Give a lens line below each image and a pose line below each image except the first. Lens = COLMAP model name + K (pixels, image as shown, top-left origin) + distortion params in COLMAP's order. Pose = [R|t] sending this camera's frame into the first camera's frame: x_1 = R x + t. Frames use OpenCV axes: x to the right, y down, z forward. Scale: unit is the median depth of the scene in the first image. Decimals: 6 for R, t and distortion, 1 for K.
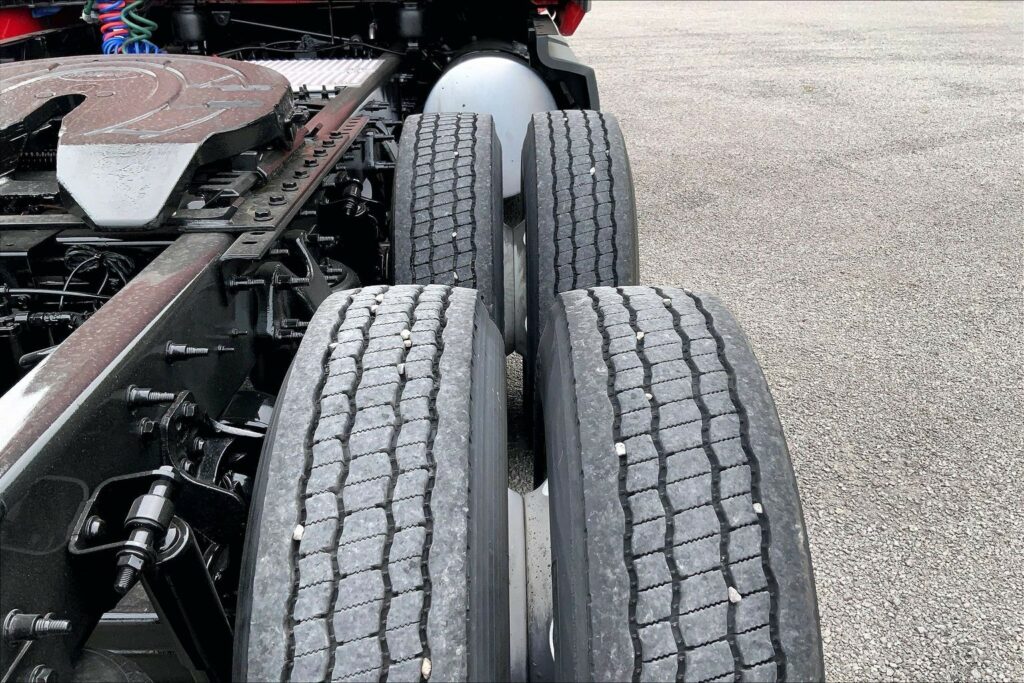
lens RADIAL K [[846.0, 0, 504.8], [0, 846.0, 351.6], [0, 0, 1]] dist [0.073315, -0.136798]
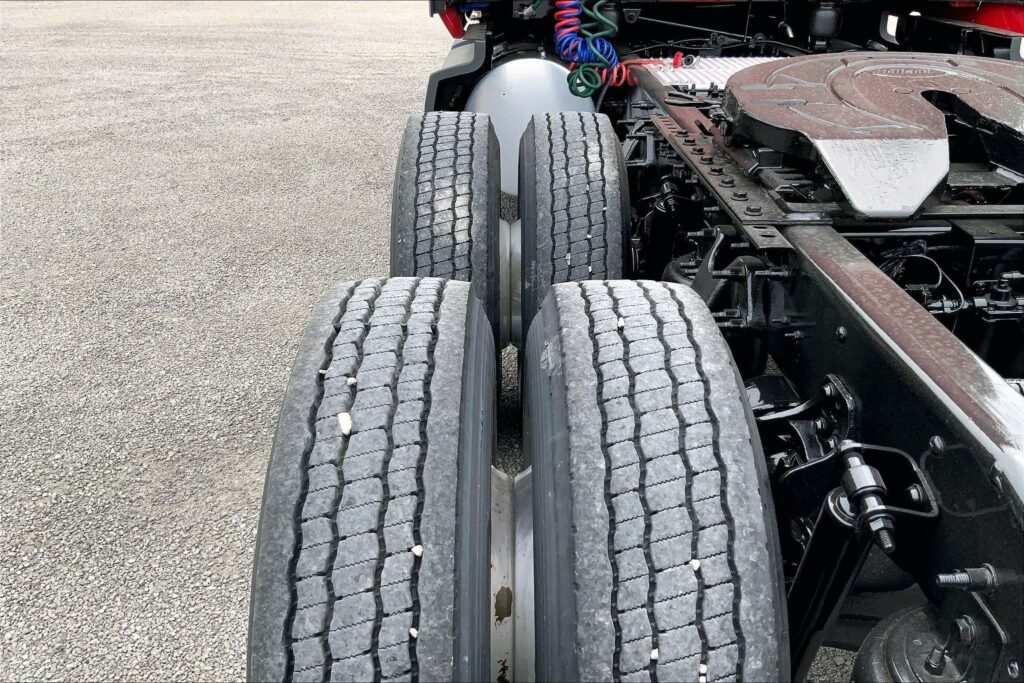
lens RADIAL K [[846.0, 0, 513.0], [0, 846.0, 350.8], [0, 0, 1]] dist [0.073315, -0.136798]
pose [[0.999951, 0.009655, -0.001953, -0.875005], [-0.009650, 0.999951, 0.002200, 0.017749], [0.001974, -0.002181, 0.999996, -0.044311]]
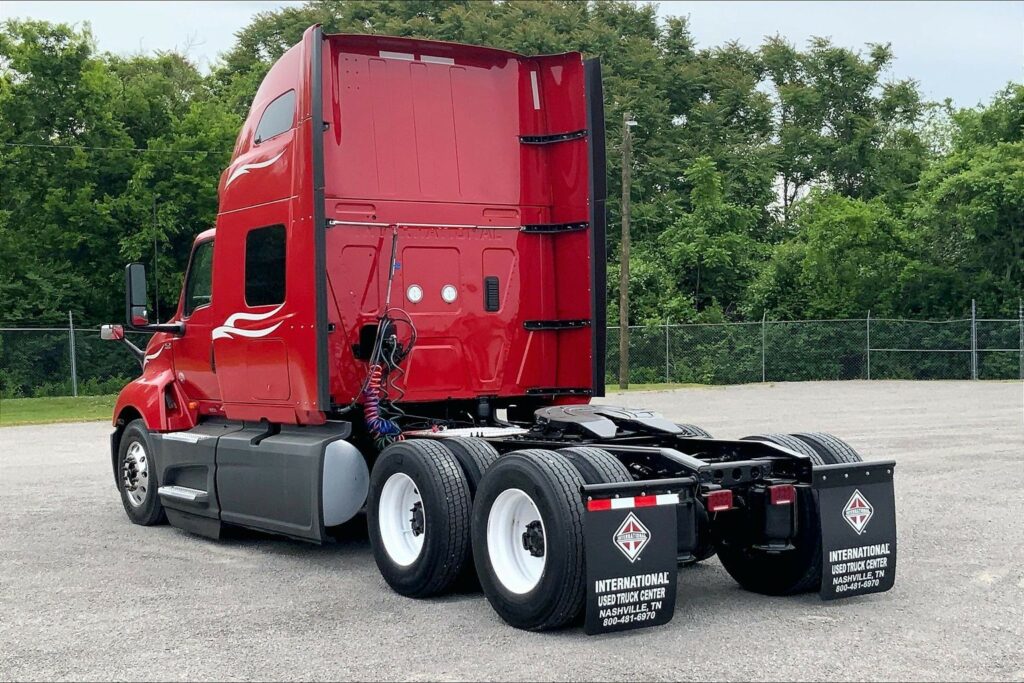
lens RADIAL K [[1444.0, 0, 492.8], [0, 1444.0, 356.8], [0, 0, 1]] dist [0.039007, 0.000000]
pose [[0.849746, -0.011149, 0.527075, -3.156254], [0.242507, 0.895989, -0.372014, 1.219176], [-0.468106, 0.443936, 0.764066, -2.599425]]
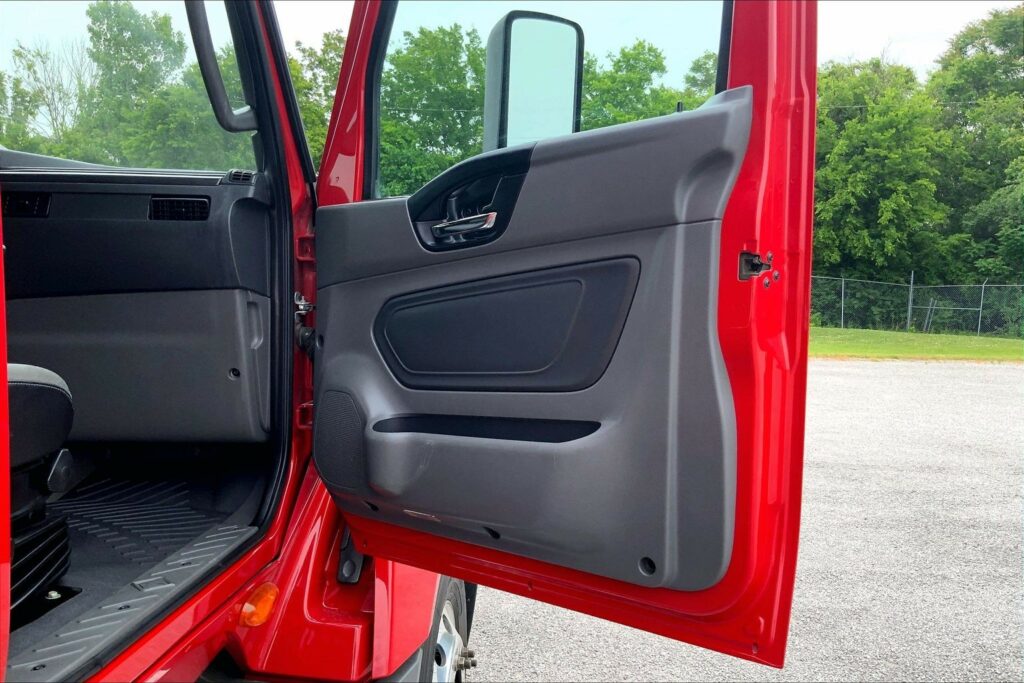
lens RADIAL K [[880.9, 0, 506.4], [0, 880.9, 356.1], [0, 0, 1]] dist [0.013498, -0.027792]
pose [[0.994373, 0.038303, -0.098771, 0.366997], [-0.071920, 0.928645, -0.363932, -1.222251], [0.077784, 0.368988, 0.926174, 2.164456]]
